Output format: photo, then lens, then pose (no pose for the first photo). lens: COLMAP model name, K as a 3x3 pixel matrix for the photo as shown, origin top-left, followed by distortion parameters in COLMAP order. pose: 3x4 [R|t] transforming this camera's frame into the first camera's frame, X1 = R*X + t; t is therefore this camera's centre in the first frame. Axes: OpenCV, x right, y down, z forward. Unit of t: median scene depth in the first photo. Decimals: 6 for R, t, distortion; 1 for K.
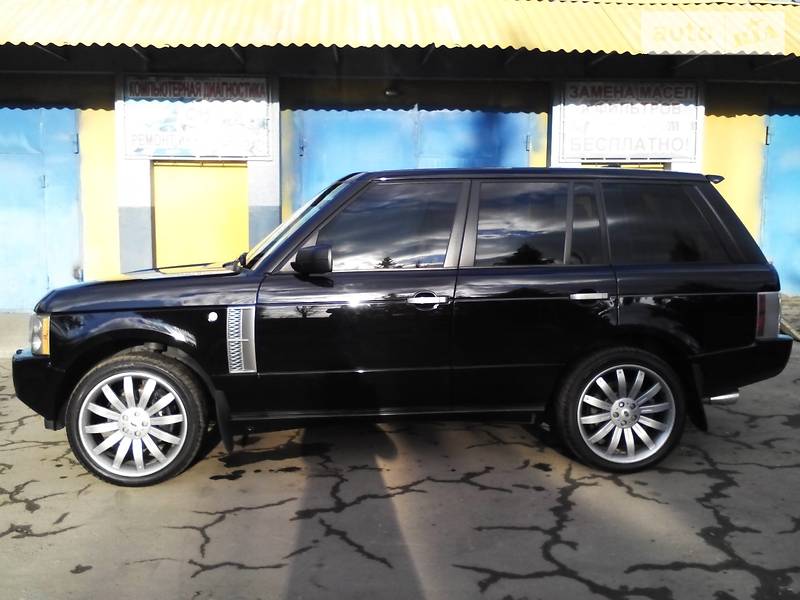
lens RADIAL K [[755.9, 0, 400.0], [0, 755.9, 300.0], [0, 0, 1]] dist [0.062103, -0.171171]
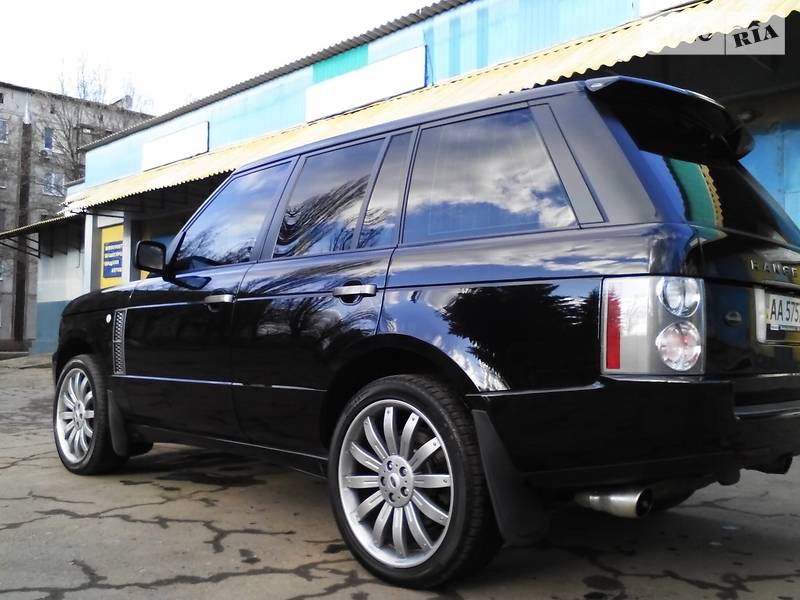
lens RADIAL K [[755.9, 0, 400.0], [0, 755.9, 300.0], [0, 0, 1]] dist [0.062103, -0.171171]
pose [[0.644990, -0.025742, -0.763757, 0.778423], [-0.098311, 0.988333, -0.116334, 0.076403], [0.757841, 0.150120, 0.634934, 0.598736]]
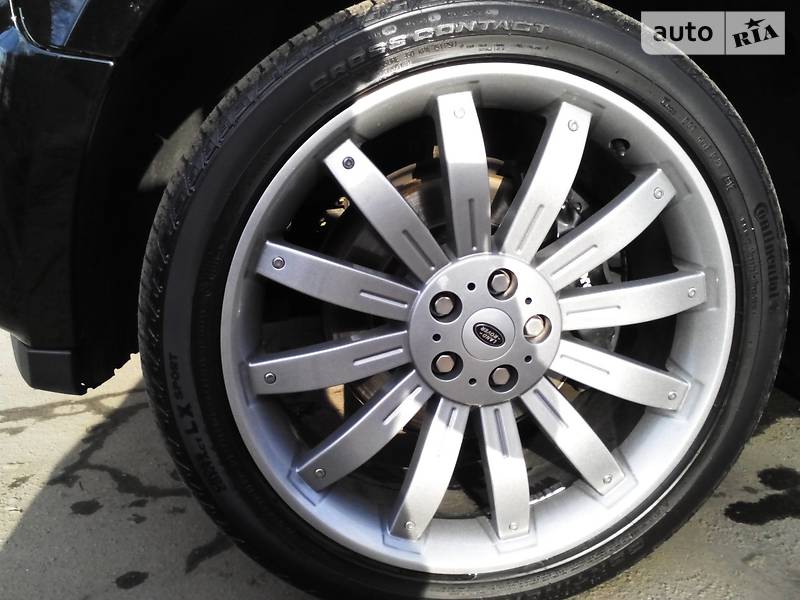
lens RADIAL K [[755.9, 0, 400.0], [0, 755.9, 300.0], [0, 0, 1]] dist [0.062103, -0.171171]
pose [[0.995074, -0.015369, 0.097939, 0.259297], [0.002356, 0.991296, 0.131631, 0.116879], [-0.099110, -0.130752, 0.986449, 0.823701]]
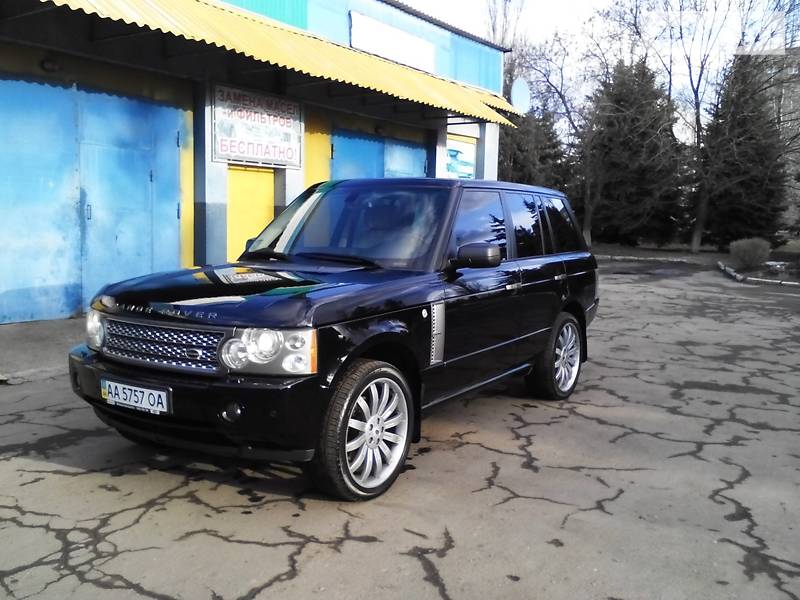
lens RADIAL K [[755.9, 0, 400.0], [0, 755.9, 300.0], [0, 0, 1]] dist [0.062103, -0.171171]
pose [[0.606547, -0.071157, 0.791857, -1.033559], [0.065028, 0.997090, 0.039789, -0.037346], [-0.792384, 0.027359, 0.609409, 0.371288]]
